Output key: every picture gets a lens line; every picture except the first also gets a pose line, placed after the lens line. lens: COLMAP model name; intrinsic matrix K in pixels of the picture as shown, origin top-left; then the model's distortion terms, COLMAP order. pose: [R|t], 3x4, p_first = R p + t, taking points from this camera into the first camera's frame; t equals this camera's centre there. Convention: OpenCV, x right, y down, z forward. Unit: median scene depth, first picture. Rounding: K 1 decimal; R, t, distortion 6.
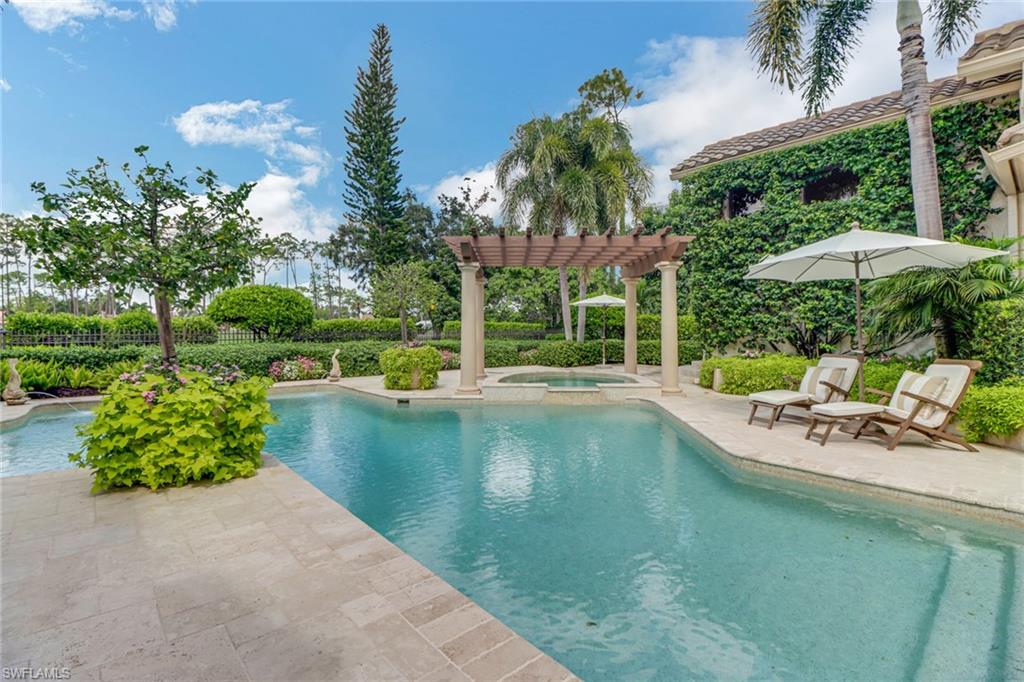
lens RADIAL K [[464.0, 0, 527.5], [0, 464.0, 316.4], [0, 0, 1]] dist [-0.017299, -0.001394]
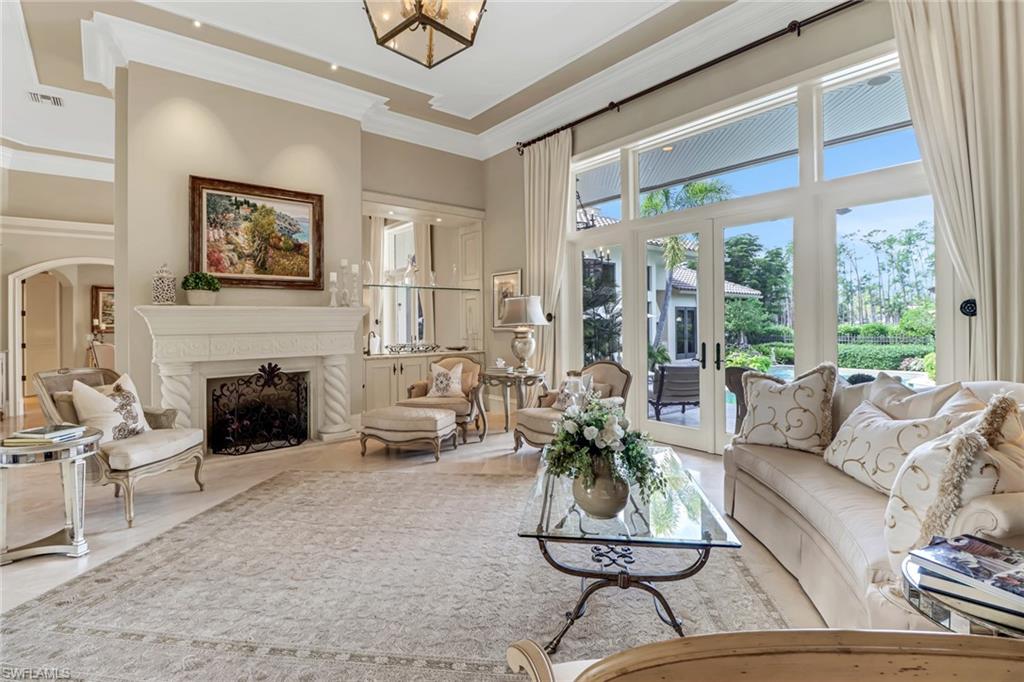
lens RADIAL K [[490.9, 0, 519.3], [0, 490.9, 319.6], [0, 0, 1]] dist [-0.004940, -0.004962]
pose [[-0.031793, -0.006287, -0.999475, 1.159293], [0.032044, 0.999460, -0.007307, -0.061792], [0.998981, -0.032260, -0.031575, -0.254875]]
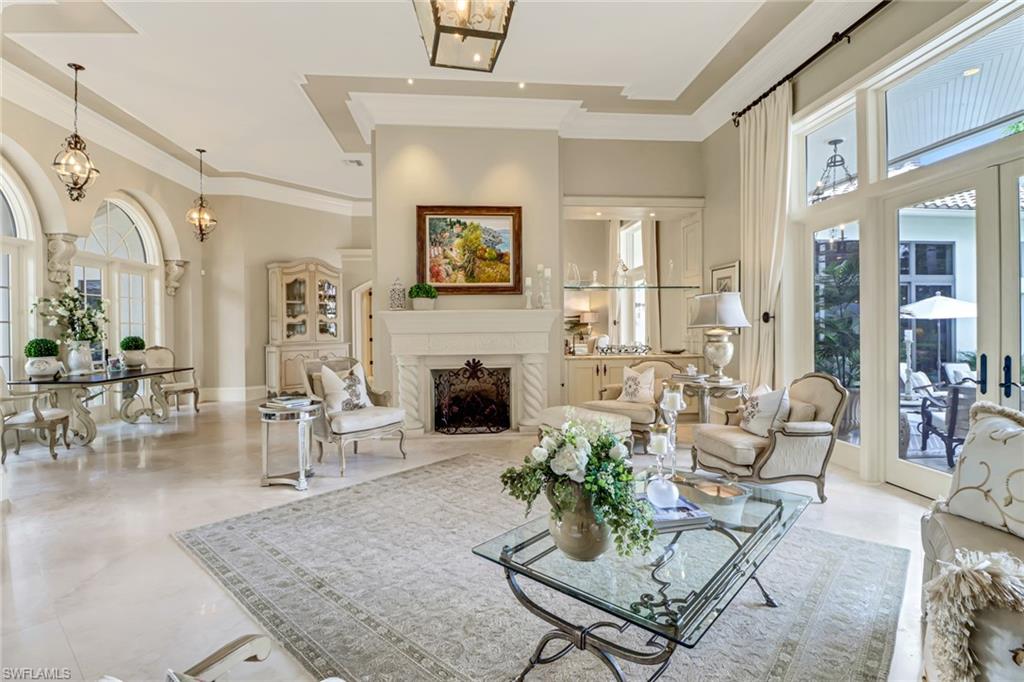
lens RADIAL K [[490.9, 0, 511.5], [0, 490.9, 328.1], [0, 0, 1]] dist [-0.004940, -0.004962]
pose [[-0.591363, 0.008804, -0.806357, 1.115453], [0.026196, 0.999622, -0.008297, -0.060054], [0.805980, -0.026030, -0.591371, -0.163708]]
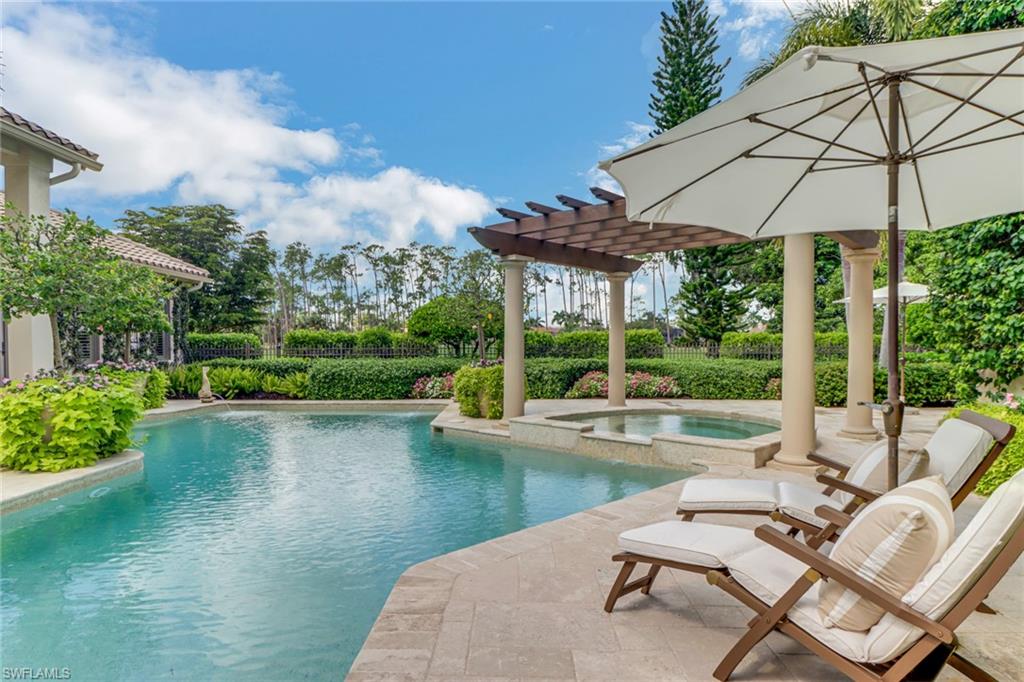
lens RADIAL K [[591.6, 0, 509.5], [0, 591.6, 342.4], [0, 0, 1]] dist [-0.017531, -0.001273]
pose [[0.734652, -0.000950, -0.678444, 0.420044], [0.018381, 0.999660, 0.018503, 0.005992], [0.678195, -0.026064, 0.734420, 0.233166]]
